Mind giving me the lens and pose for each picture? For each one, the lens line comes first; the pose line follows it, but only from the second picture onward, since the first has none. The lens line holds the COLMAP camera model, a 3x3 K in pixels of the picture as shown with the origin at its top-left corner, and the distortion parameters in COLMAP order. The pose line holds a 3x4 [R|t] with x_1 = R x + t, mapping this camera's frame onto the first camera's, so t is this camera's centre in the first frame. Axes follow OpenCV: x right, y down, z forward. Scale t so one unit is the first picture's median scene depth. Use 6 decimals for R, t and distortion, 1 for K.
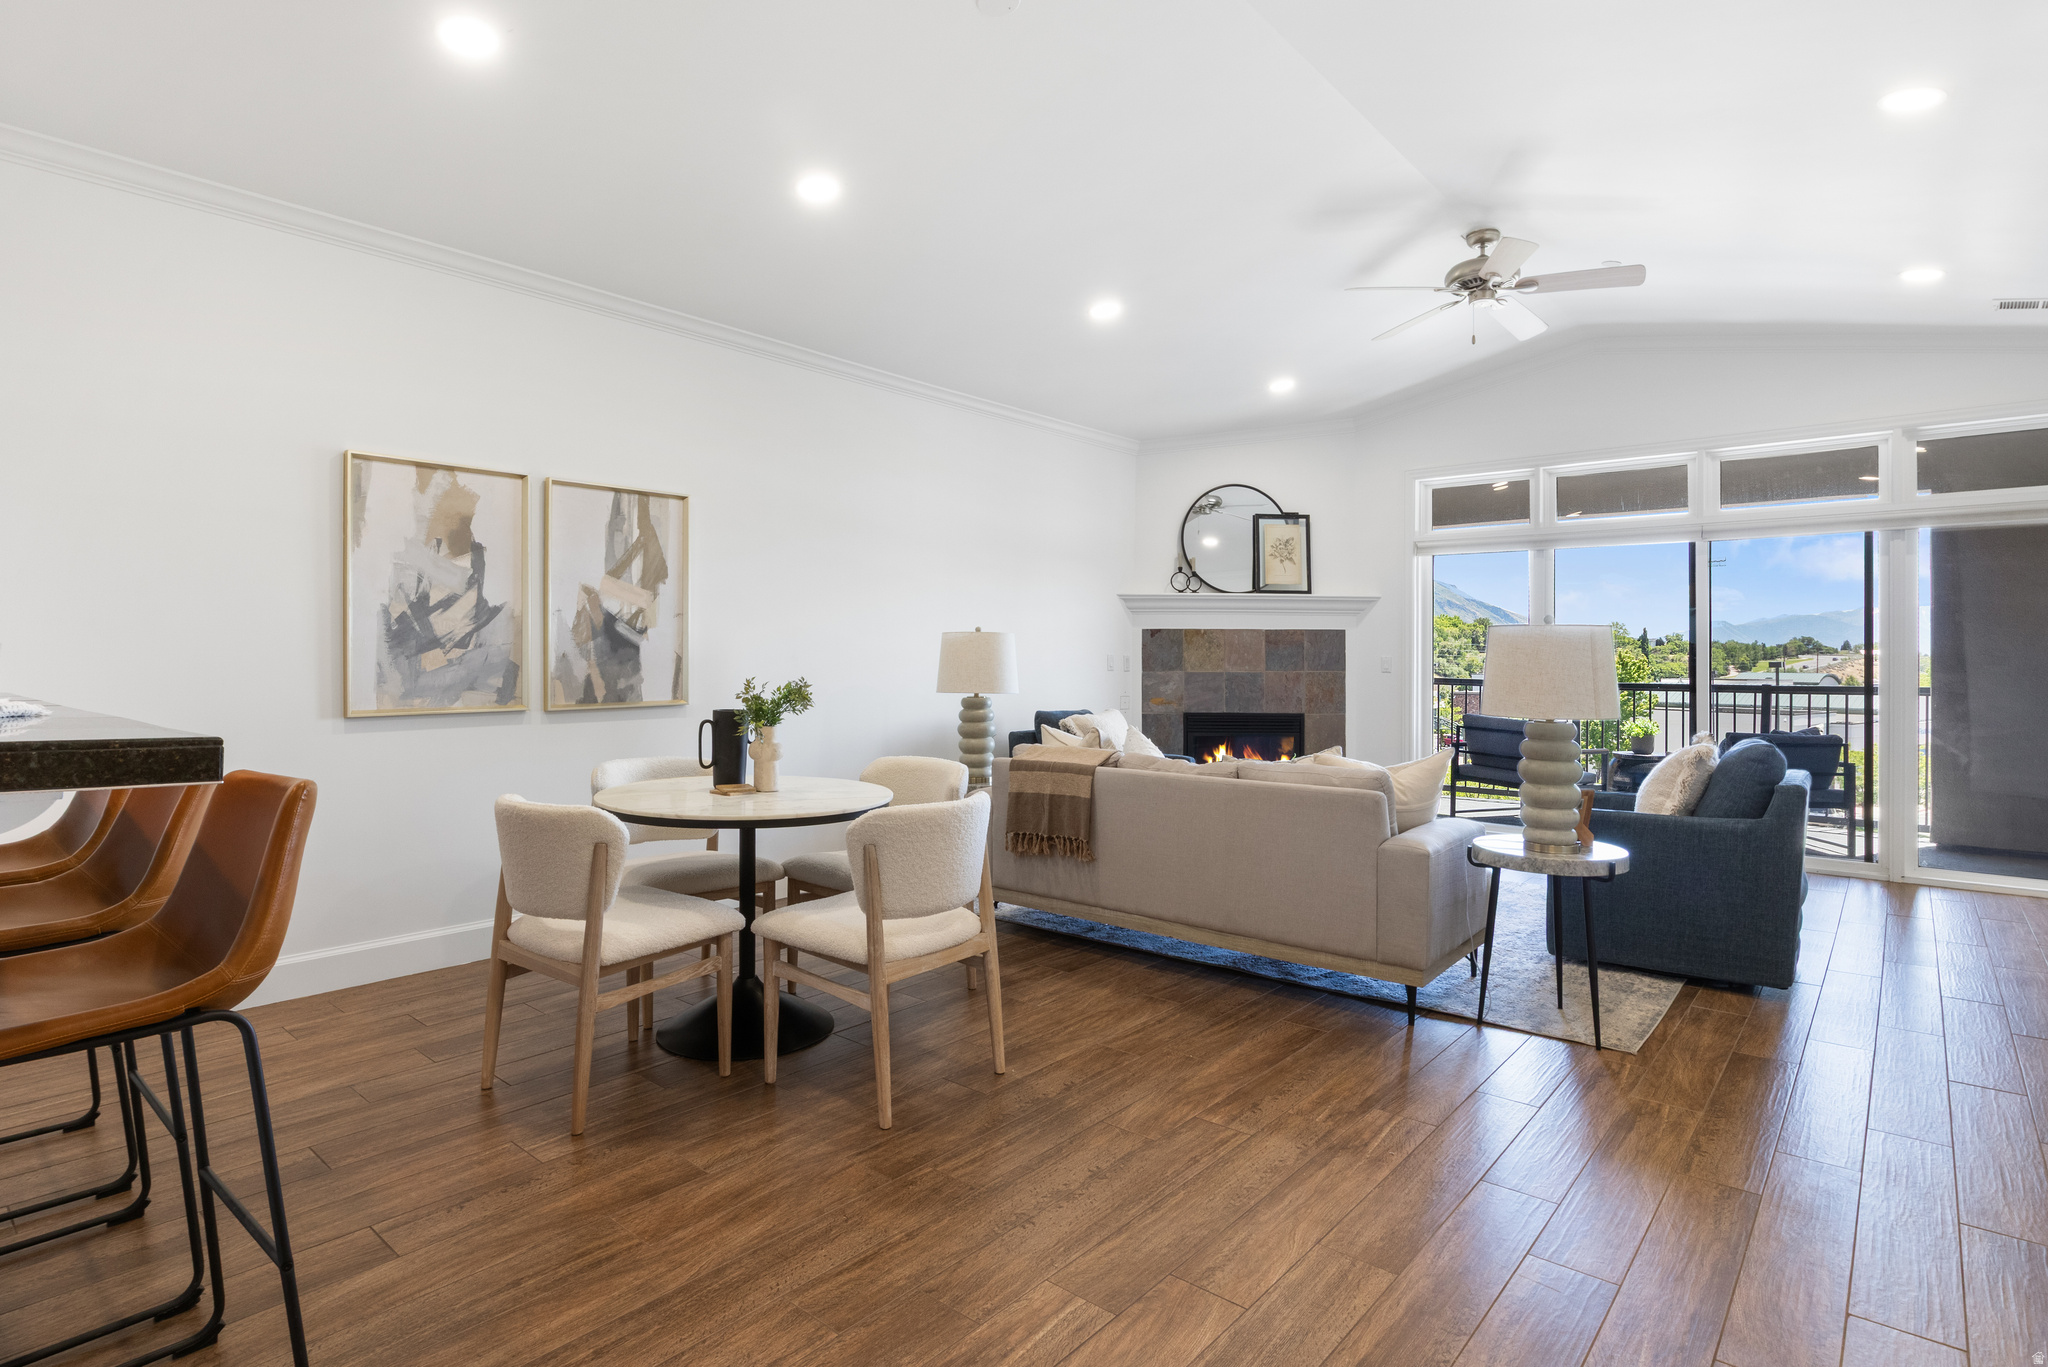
lens RADIAL K [[1041.7, 0, 1020.9], [0, 1041.7, 658.7], [0, 0, 1]] dist [-0.004918, -0.000392]
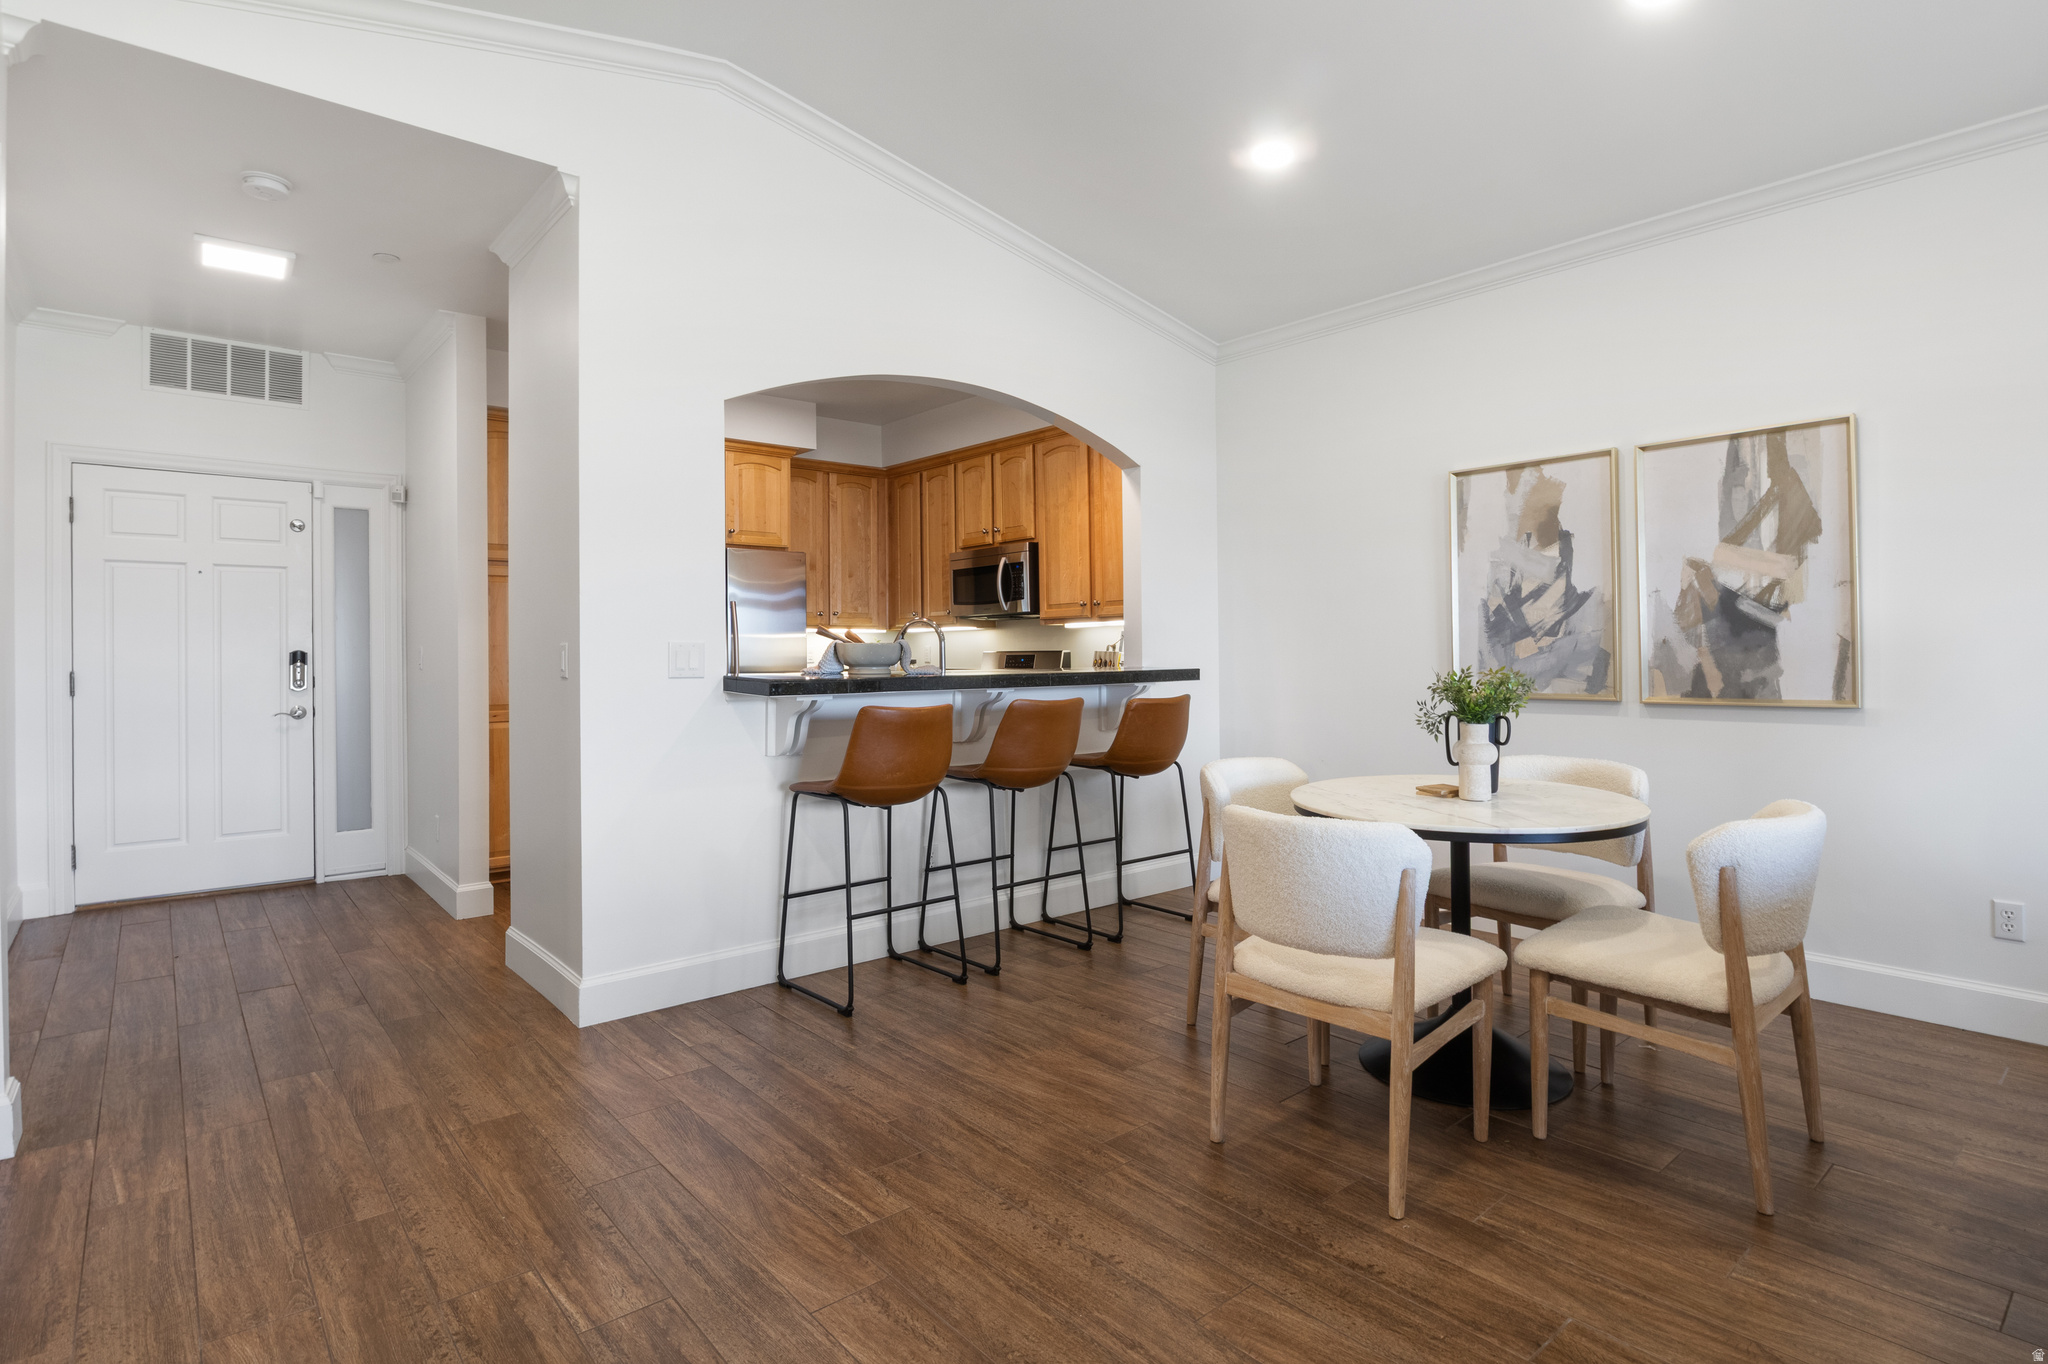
lens RADIAL K [[1031.5, 0, 1020.9], [0, 1031.5, 648.8], [0, 0, 1]] dist [-0.006737, -0.000947]
pose [[-0.155852, -0.005485, -0.987765, 0.486940], [0.005991, 0.999961, -0.006498, 0.005128], [0.987762, -0.006931, -0.155813, 0.575598]]
